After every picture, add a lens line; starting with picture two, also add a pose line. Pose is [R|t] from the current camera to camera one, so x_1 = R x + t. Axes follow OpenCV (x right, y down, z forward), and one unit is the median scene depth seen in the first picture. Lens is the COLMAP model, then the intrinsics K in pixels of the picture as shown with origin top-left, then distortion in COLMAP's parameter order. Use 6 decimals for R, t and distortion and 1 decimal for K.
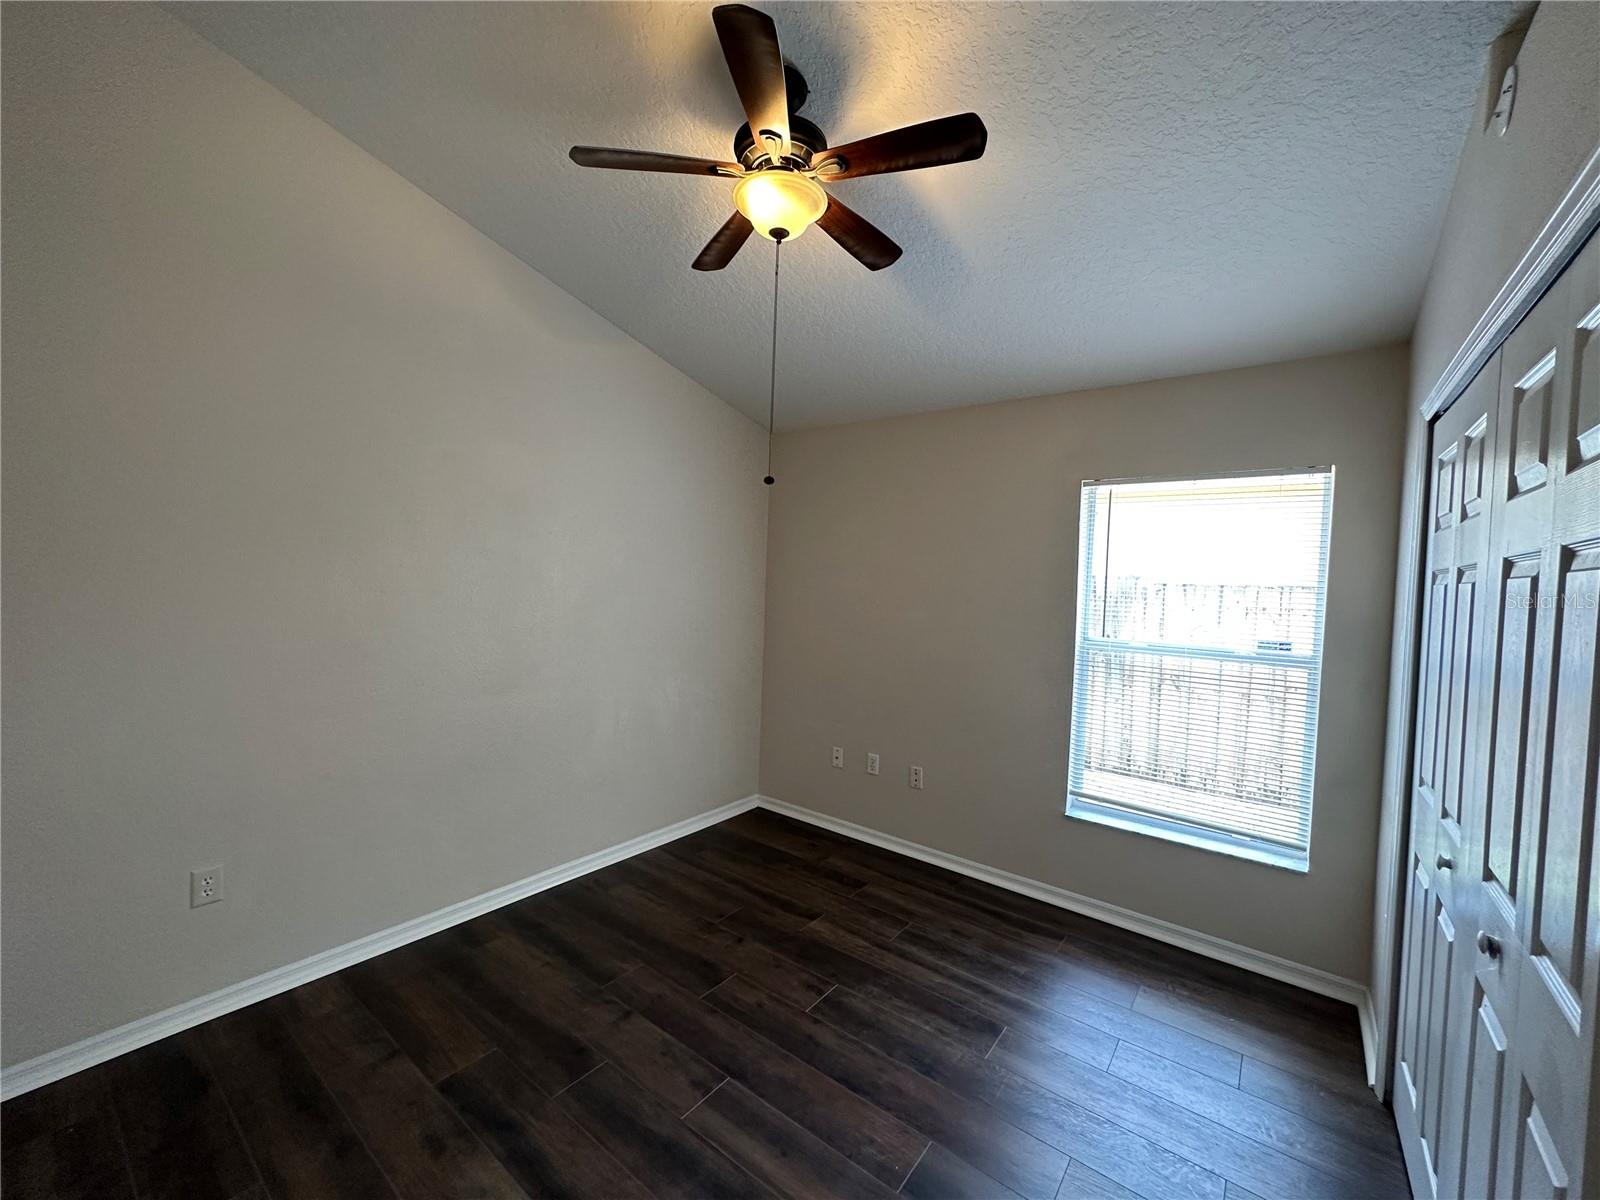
lens RADIAL K [[641.4, 0, 800.0], [0, 641.4, 600.0], [0, 0, 1]] dist [0.000352, 0.000079]
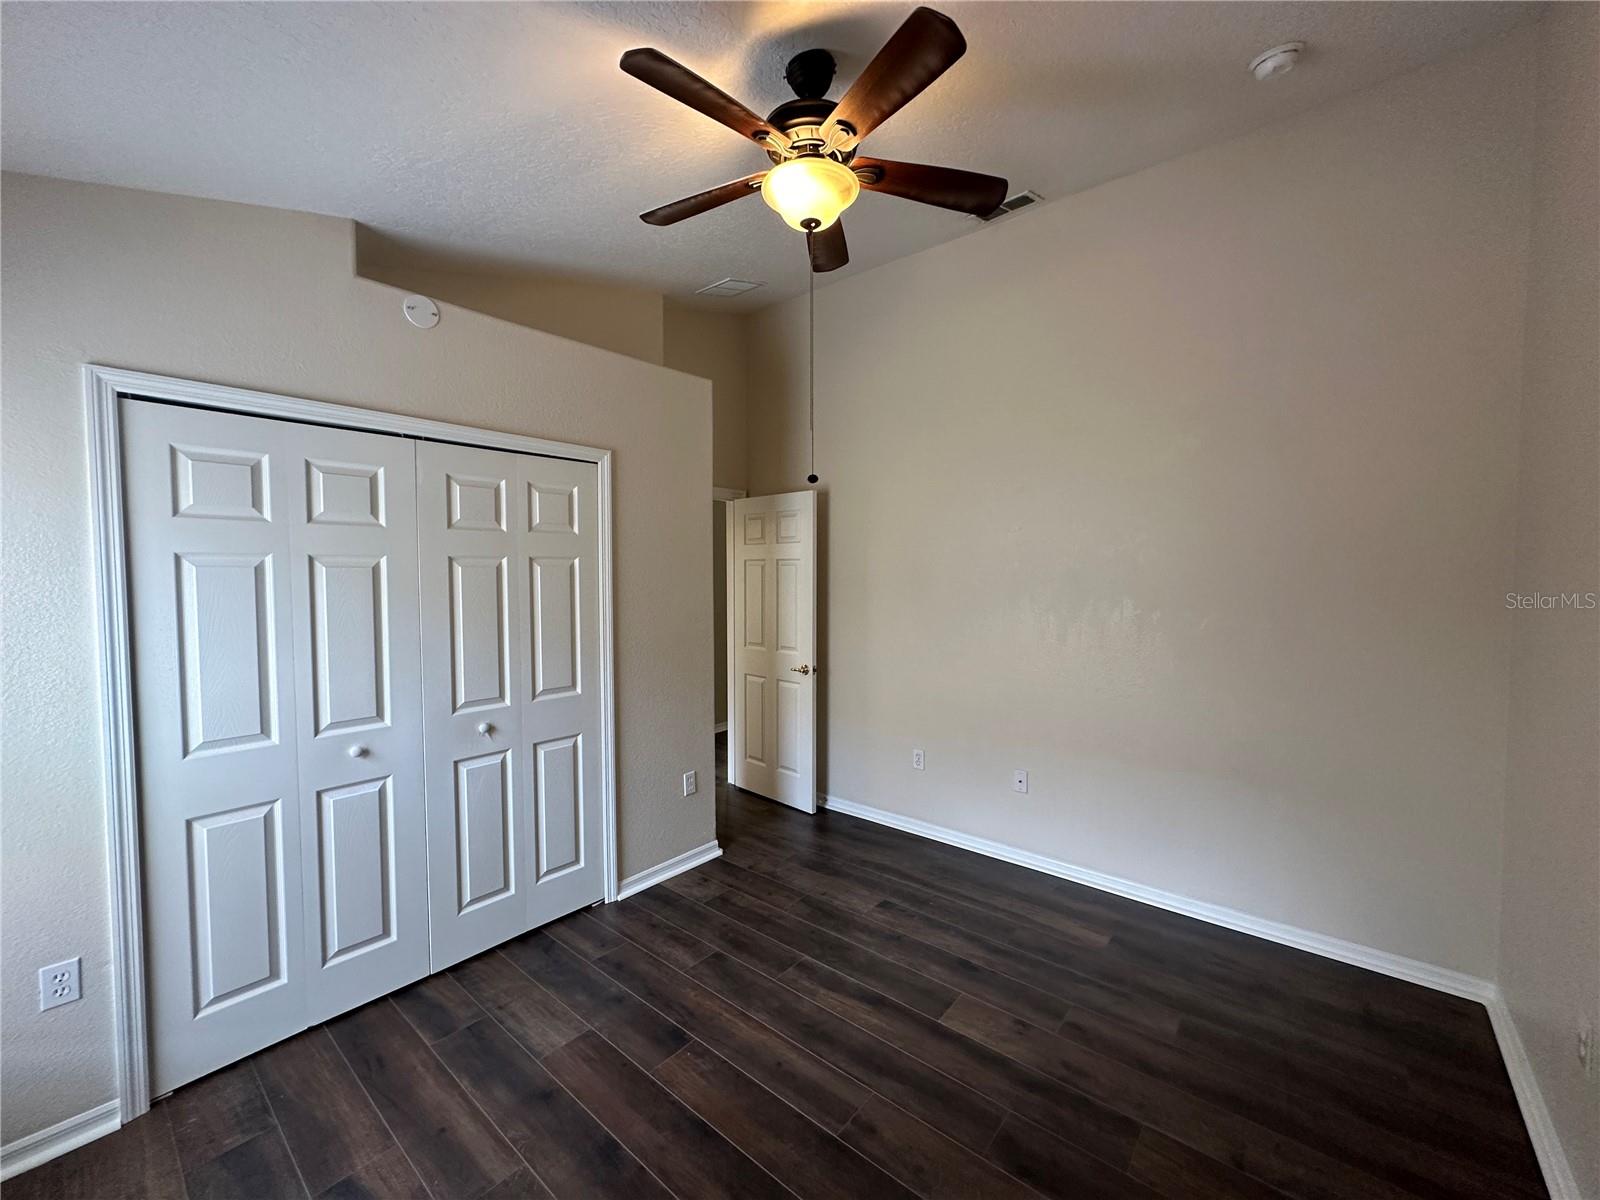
lens RADIAL K [[641.4, 0, 800.0], [0, 641.4, 600.0], [0, 0, 1]] dist [0.000352, 0.000079]
pose [[-0.998654, -0.034957, 0.038317, -0.072108], [-0.031728, 0.996139, 0.081853, -0.084821], [-0.041031, 0.080527, -0.995908, 1.958315]]
